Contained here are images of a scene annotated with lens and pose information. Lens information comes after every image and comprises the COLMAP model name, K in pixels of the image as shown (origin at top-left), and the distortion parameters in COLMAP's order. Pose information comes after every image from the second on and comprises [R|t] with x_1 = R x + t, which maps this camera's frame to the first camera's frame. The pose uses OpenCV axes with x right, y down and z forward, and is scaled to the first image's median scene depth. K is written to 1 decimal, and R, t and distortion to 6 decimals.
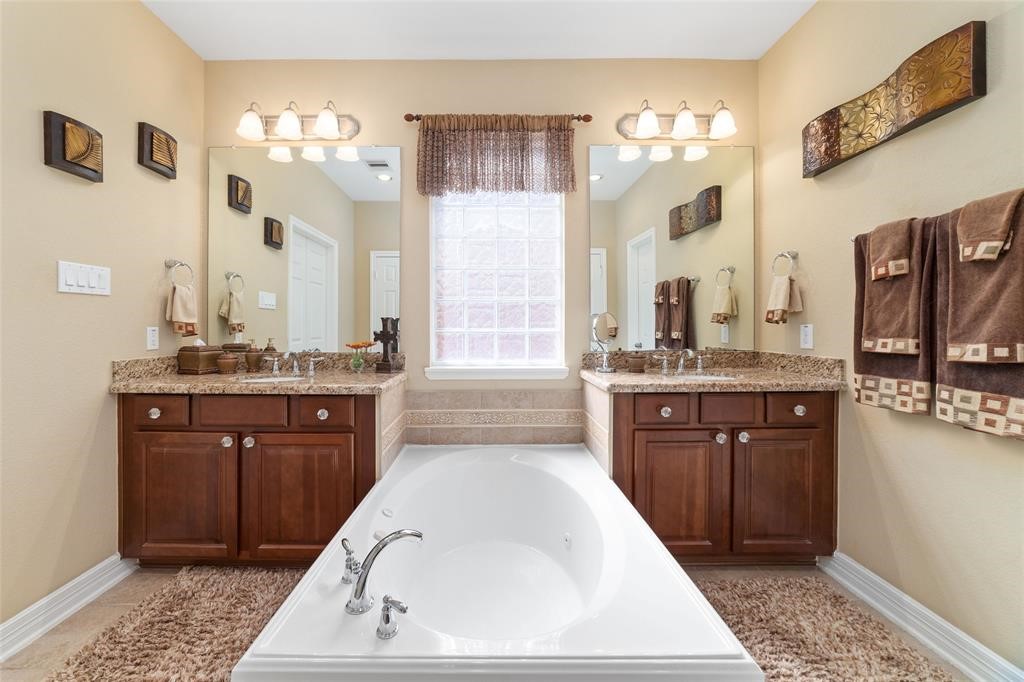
lens RADIAL K [[393.5, 0, 499.7], [0, 393.5, 329.8], [0, 0, 1]] dist [-0.025594, 0.006154]
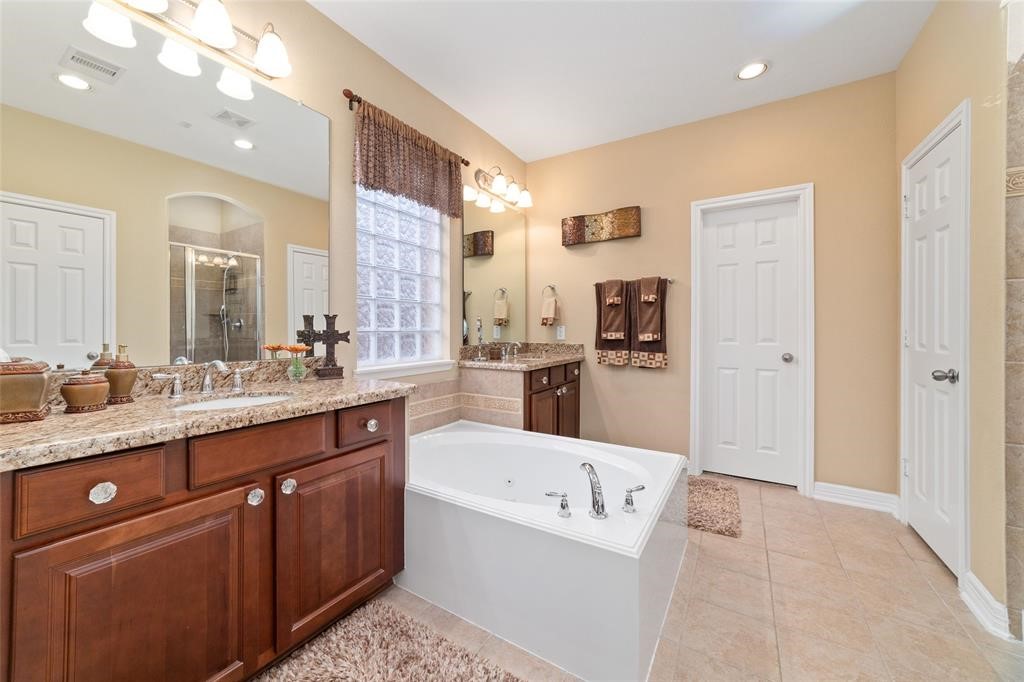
lens RADIAL K [[393.5, 0, 499.7], [0, 393.5, 329.8], [0, 0, 1]] dist [-0.025594, 0.006154]
pose [[0.536791, -0.000788, 0.843715, -1.061801], [0.005892, 0.999979, -0.002814, 0.007924], [-0.843695, 0.006482, 0.536784, 0.298826]]
